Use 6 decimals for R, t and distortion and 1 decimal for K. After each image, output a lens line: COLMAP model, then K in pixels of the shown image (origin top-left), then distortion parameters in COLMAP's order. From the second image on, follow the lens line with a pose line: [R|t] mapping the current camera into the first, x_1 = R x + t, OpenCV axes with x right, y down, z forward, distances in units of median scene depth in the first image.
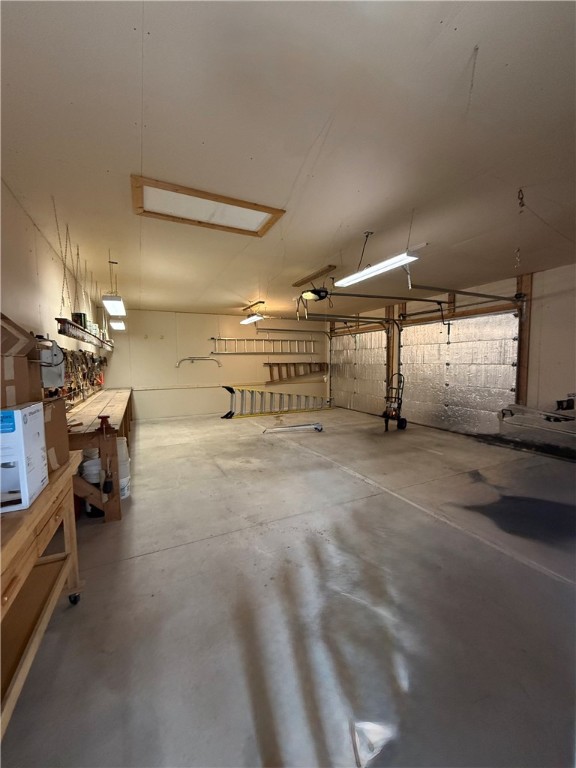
lens RADIAL K [[305.3, 0, 288.0], [0, 305.3, 384.0], [0, 0, 1]] dist [0.000389, 0.000199]
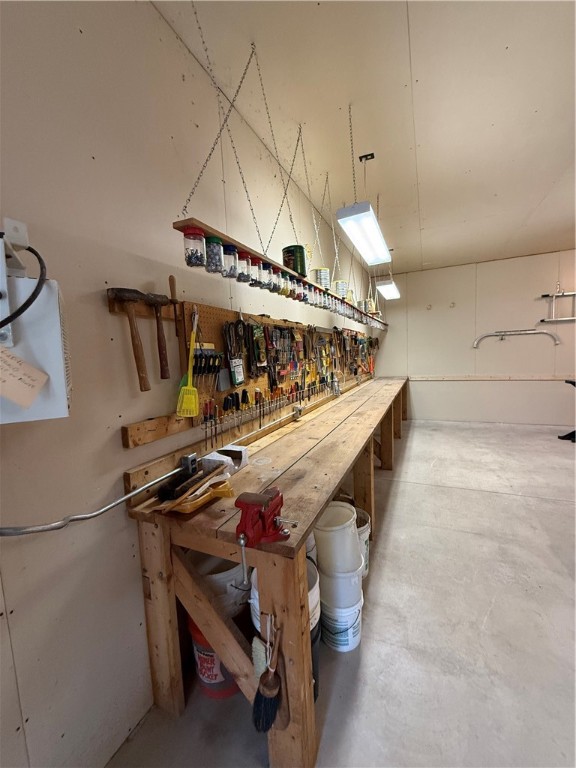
lens RADIAL K [[305.3, 0, 288.0], [0, 305.3, 384.0], [0, 0, 1]] dist [0.000389, 0.000199]
pose [[0.639902, 0.057085, -0.766333, -0.162711], [-0.015966, 0.998009, 0.061010, -0.016620], [0.768291, -0.026805, 0.639540, 0.390276]]
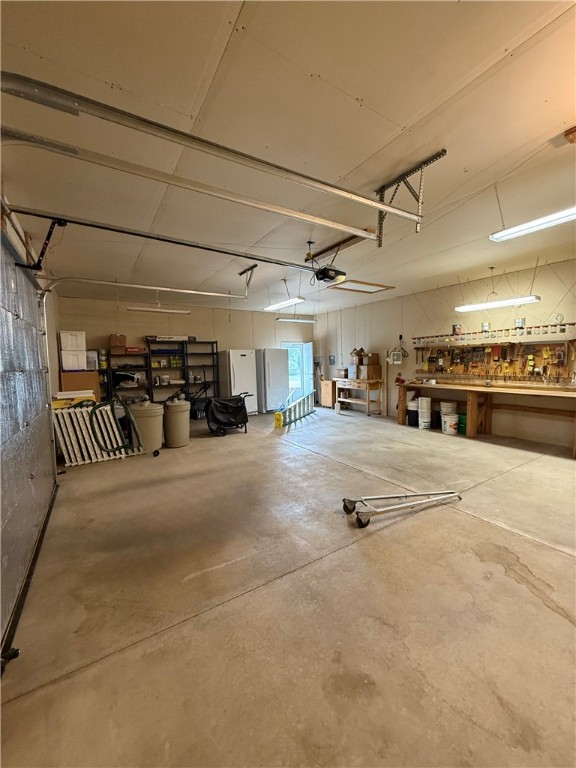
lens RADIAL K [[305.3, 0, 288.0], [0, 305.3, 384.0], [0, 0, 1]] dist [0.000389, 0.000199]
pose [[-0.992388, 0.045352, -0.114499, 0.266955], [0.028050, 0.988525, 0.148429, -0.112784], [0.119917, 0.144087, -0.982272, 1.570431]]
